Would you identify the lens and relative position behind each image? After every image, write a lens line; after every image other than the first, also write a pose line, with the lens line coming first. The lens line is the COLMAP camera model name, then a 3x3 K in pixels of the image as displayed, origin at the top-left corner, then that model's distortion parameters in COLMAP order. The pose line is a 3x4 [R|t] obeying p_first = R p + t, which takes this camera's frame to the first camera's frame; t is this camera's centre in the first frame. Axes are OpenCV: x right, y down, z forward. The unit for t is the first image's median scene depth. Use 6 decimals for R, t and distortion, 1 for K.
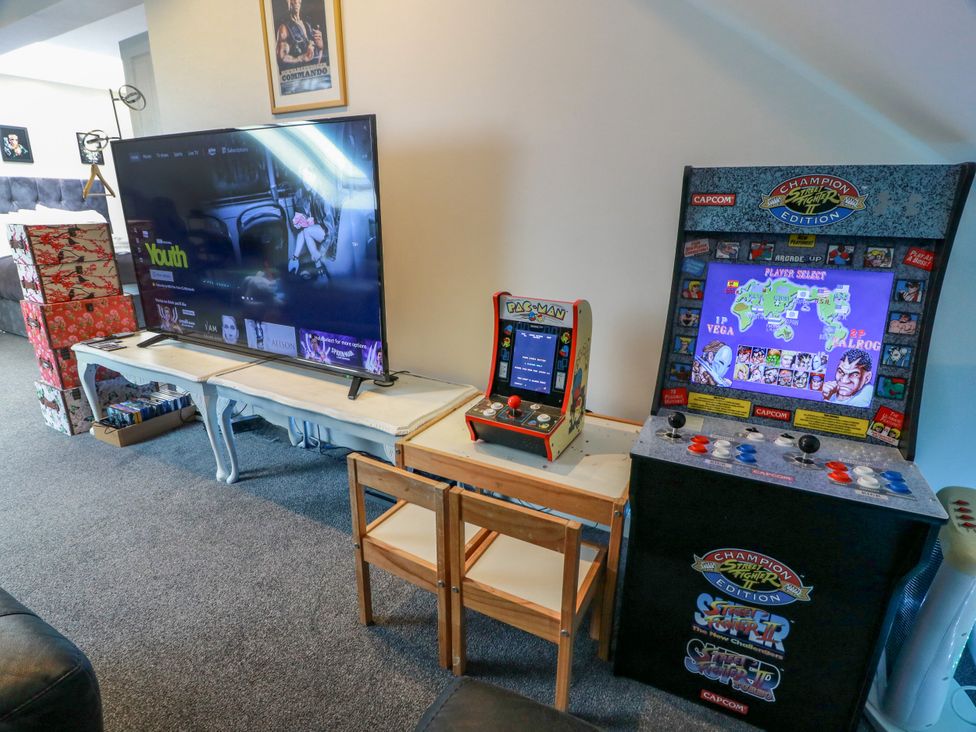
lens RADIAL K [[510.9, 0, 488.0], [0, 510.9, 368.2], [0, 0, 1]] dist [-0.007064, -0.008110]
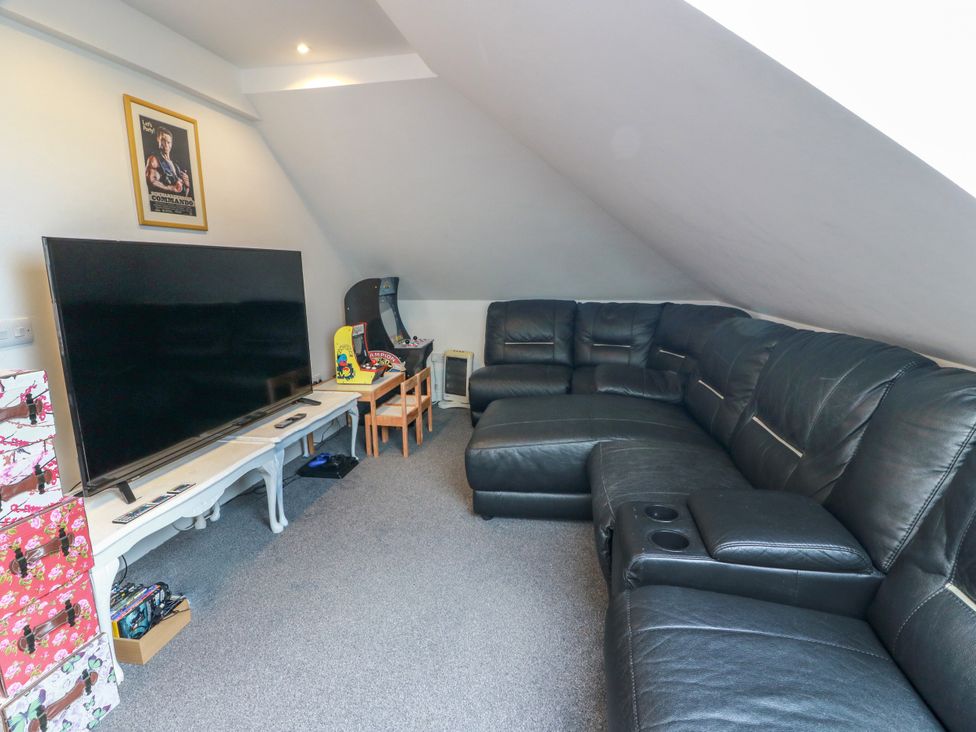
lens RADIAL K [[510.9, 0, 488.8], [0, 510.9, 363.7], [0, 0, 1]] dist [-0.007064, -0.008110]
pose [[-0.328831, -0.185324, 0.926026, -1.827982], [0.292267, 0.912448, 0.286391, -0.352077], [-0.898026, 0.364821, -0.245877, 0.770295]]
